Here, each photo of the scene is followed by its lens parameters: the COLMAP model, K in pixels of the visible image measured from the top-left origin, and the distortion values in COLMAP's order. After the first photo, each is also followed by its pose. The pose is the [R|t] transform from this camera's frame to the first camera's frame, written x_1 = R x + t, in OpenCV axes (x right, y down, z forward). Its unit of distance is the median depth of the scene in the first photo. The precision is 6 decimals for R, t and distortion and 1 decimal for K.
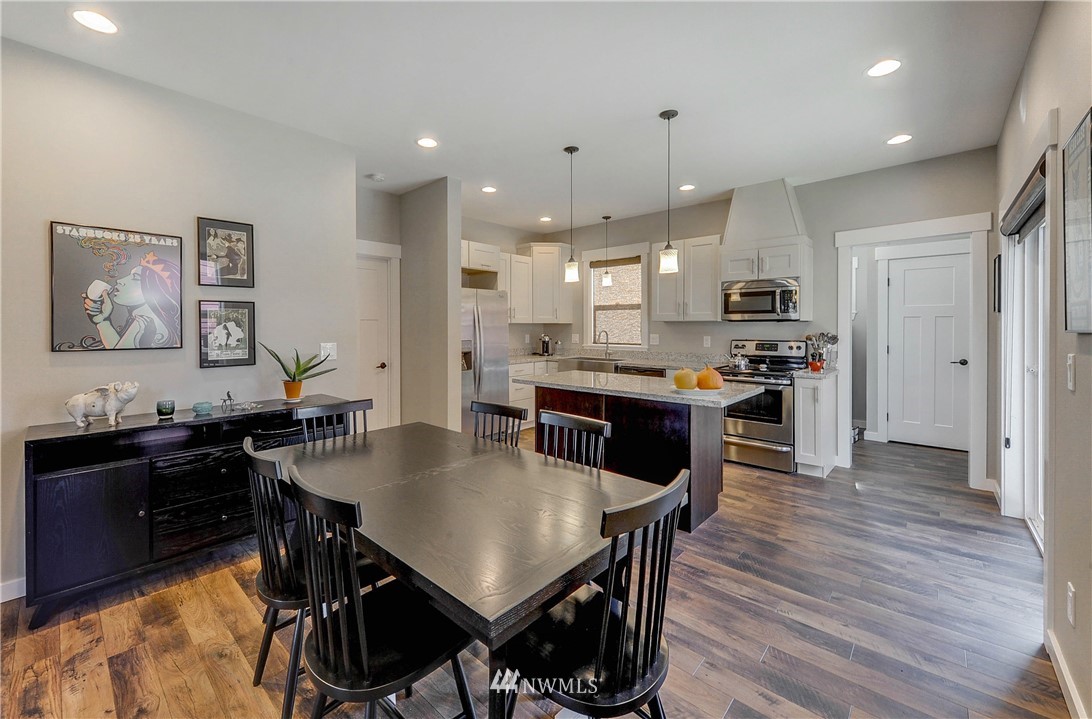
lens RADIAL K [[445.2, 0, 546.7], [0, 445.2, 330.2], [0, 0, 1]] dist [0.004019, 0.000068]
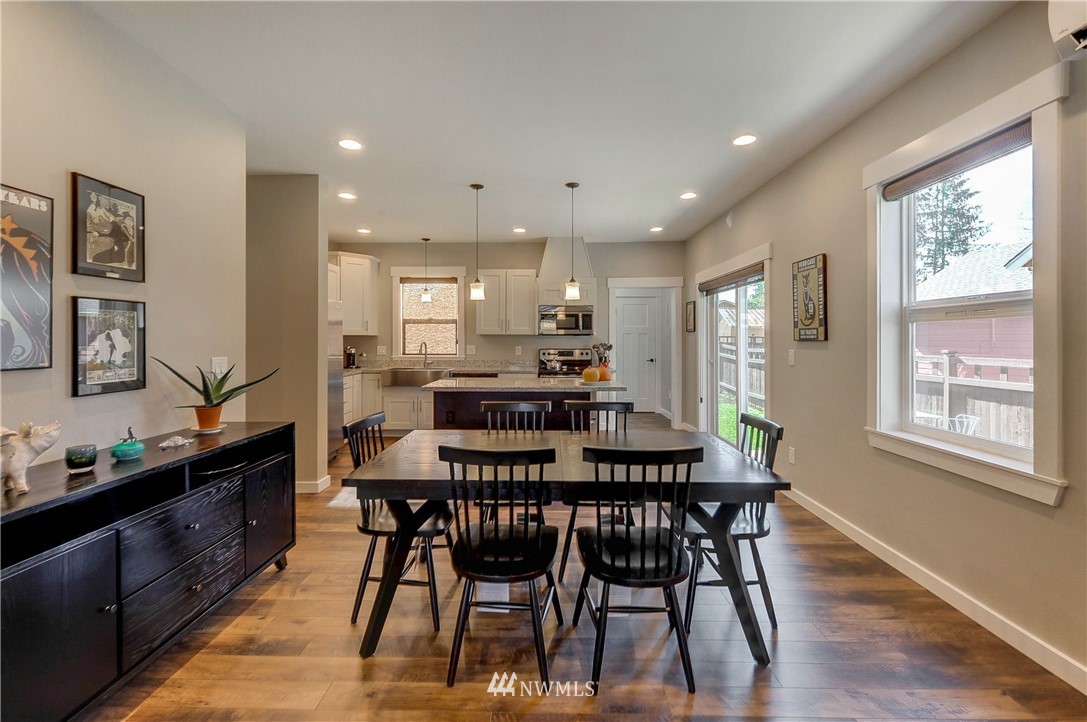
lens RADIAL K [[411.7, 0, 551.2], [0, 411.7, 339.5], [0, 0, 1]] dist [0.002040, 0.000091]
pose [[0.767011, 0.001735, 0.641632, -0.397700], [0.004354, 0.999959, -0.007908, 0.003903], [-0.641620, 0.008859, 0.766972, 0.041285]]
